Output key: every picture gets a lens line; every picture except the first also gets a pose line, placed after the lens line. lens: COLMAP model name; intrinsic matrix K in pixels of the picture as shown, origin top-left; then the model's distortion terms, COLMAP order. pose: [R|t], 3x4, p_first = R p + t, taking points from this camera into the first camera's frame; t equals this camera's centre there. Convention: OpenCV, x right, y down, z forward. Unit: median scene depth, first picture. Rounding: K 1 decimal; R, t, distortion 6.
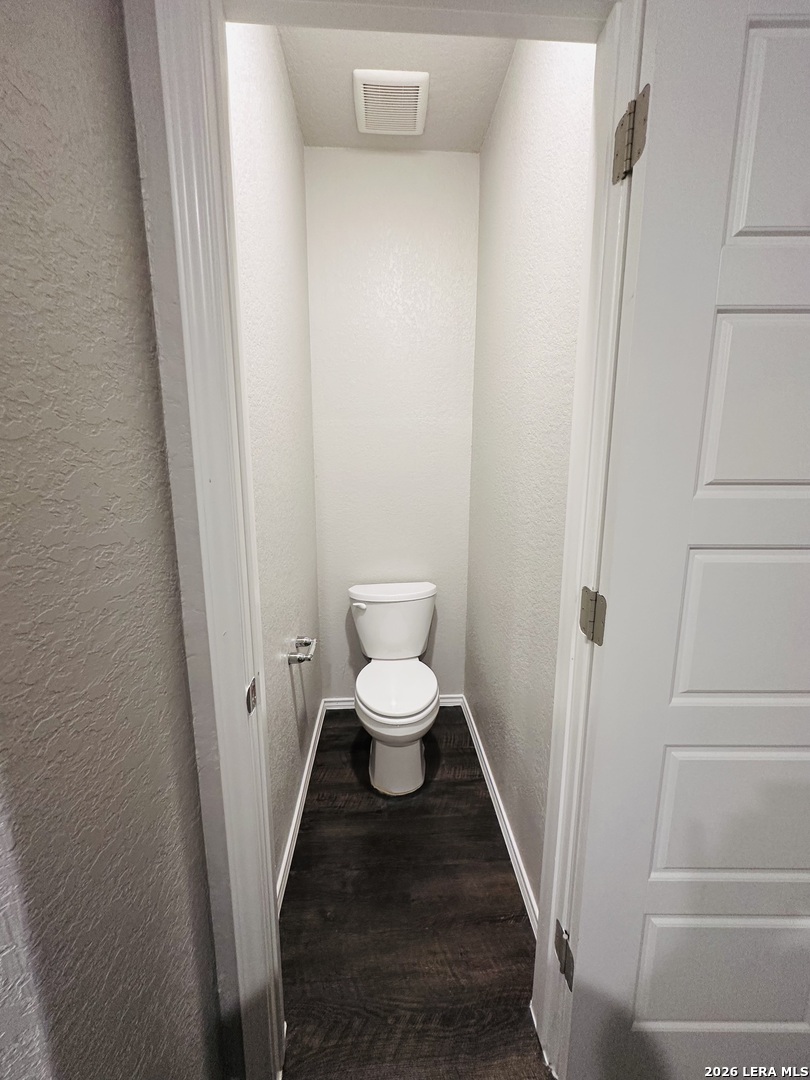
lens RADIAL K [[433.7, 0, 405.3], [0, 433.7, 536.2], [0, 0, 1]] dist [-0.004349, 0.000831]
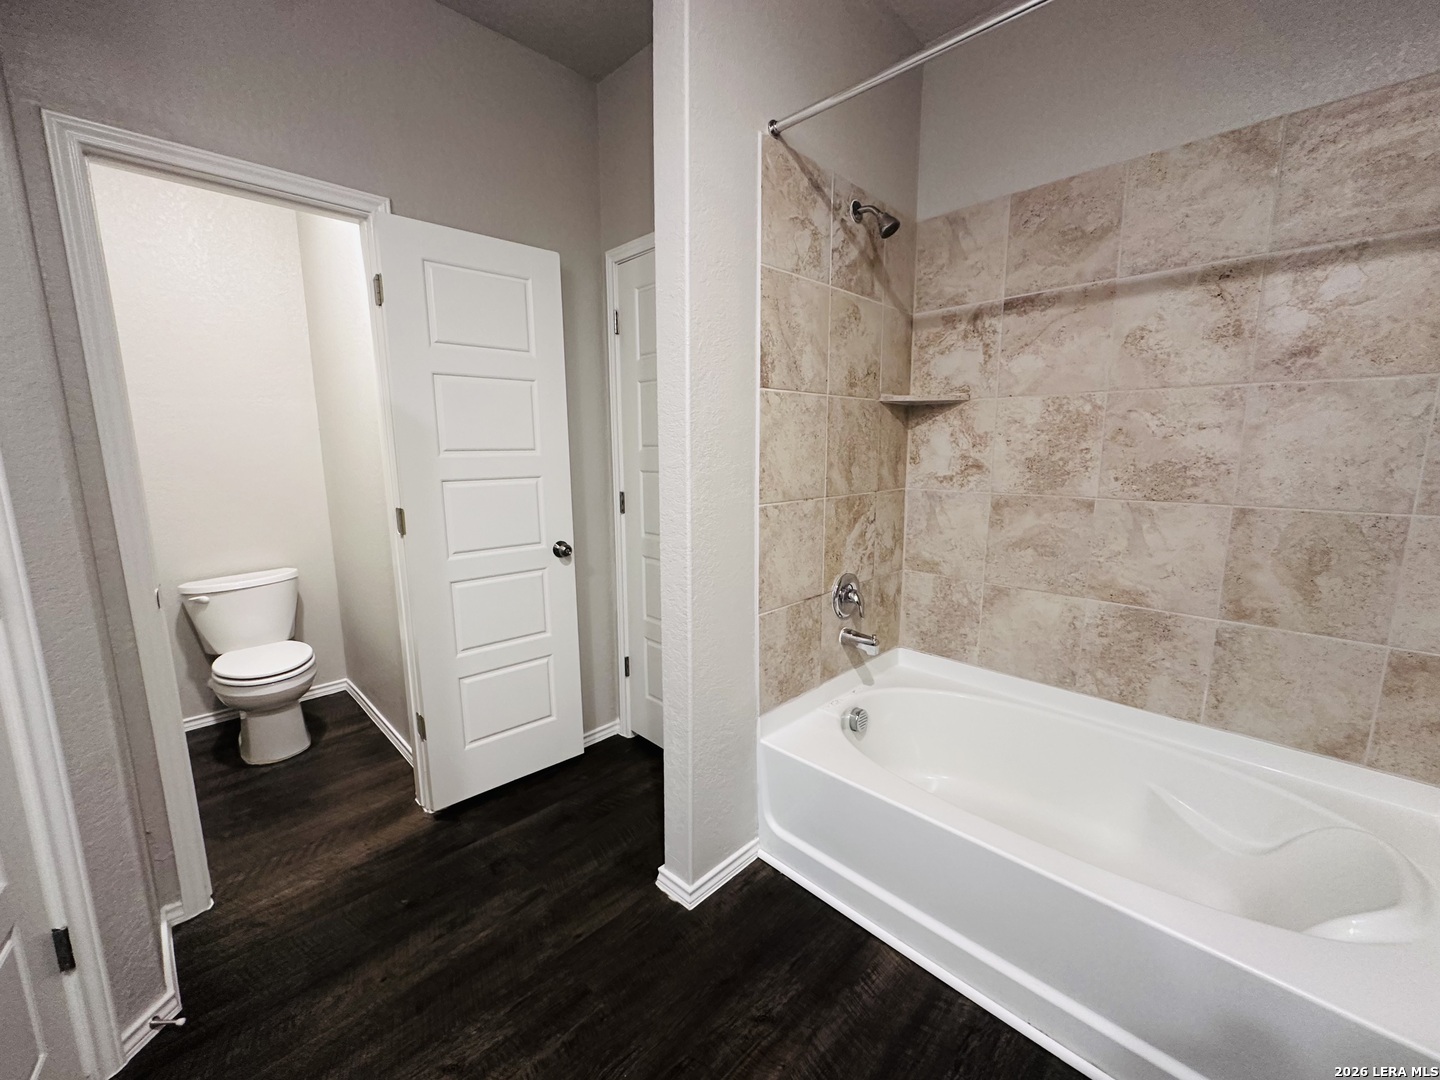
lens RADIAL K [[578.3, 0, 719.4], [0, 578.3, 542.2], [0, 0, 1]] dist [-0.004349, 0.000831]
pose [[0.741988, -0.114718, 0.660526, -0.087048], [0.121105, 0.991978, 0.036242, 0.139495], [-0.659384, 0.053102, 0.749928, -0.718313]]
